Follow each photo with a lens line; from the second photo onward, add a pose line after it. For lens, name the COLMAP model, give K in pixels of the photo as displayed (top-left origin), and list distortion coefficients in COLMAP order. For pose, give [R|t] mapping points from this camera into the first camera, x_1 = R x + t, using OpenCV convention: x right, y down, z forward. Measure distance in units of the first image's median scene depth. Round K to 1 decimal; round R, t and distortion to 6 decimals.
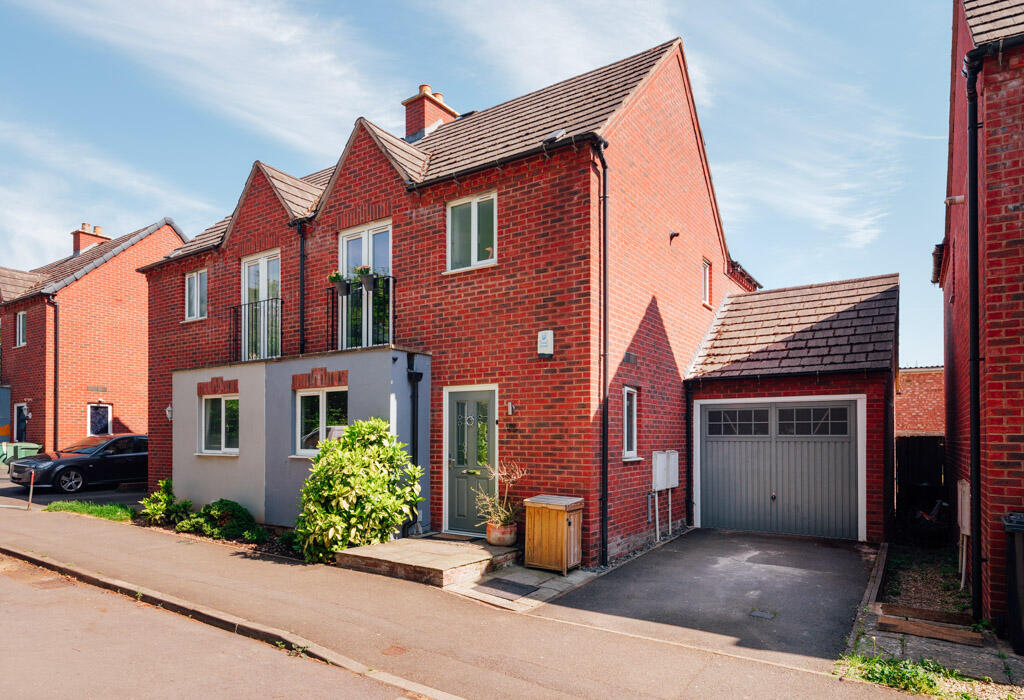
lens RADIAL K [[468.4, 0, 512.4], [0, 468.4, 361.9], [0, 0, 1]] dist [0.002028, -0.000238]
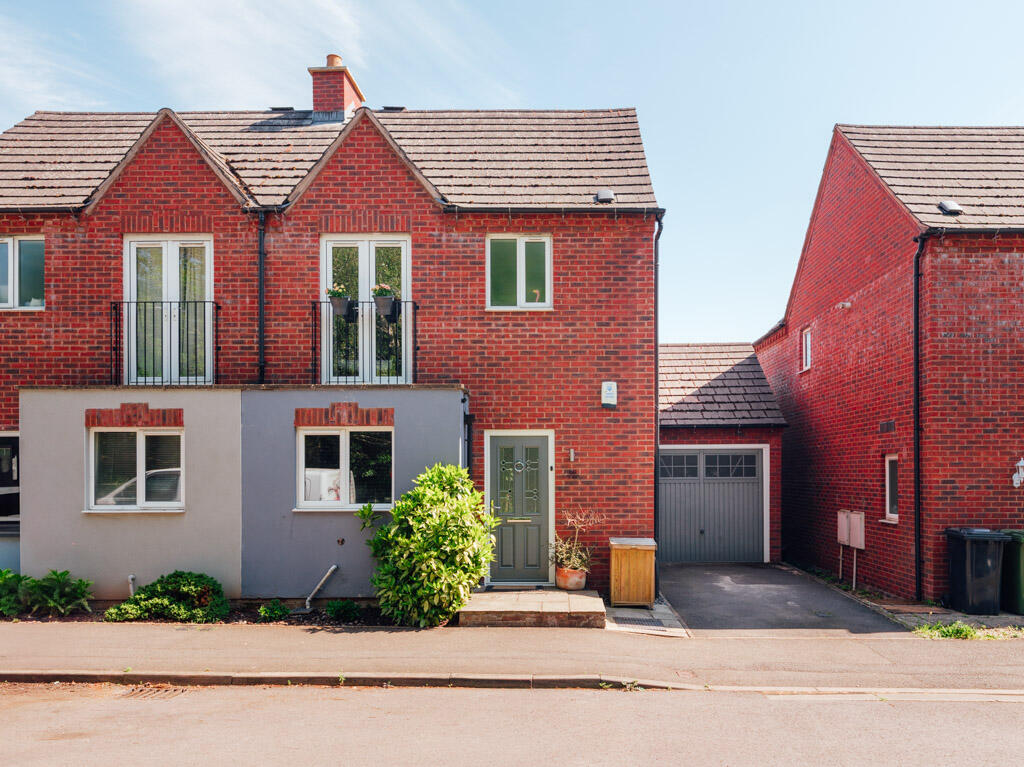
lens RADIAL K [[548.3, 0, 503.7], [0, 548.3, 381.0], [0, 0, 1]] dist [0.003763, -0.001081]
pose [[0.897540, 0.068239, 0.435621, -0.641633], [-0.063045, 0.997662, -0.026385, -0.019863], [-0.436402, -0.003782, 0.899744, -0.008963]]
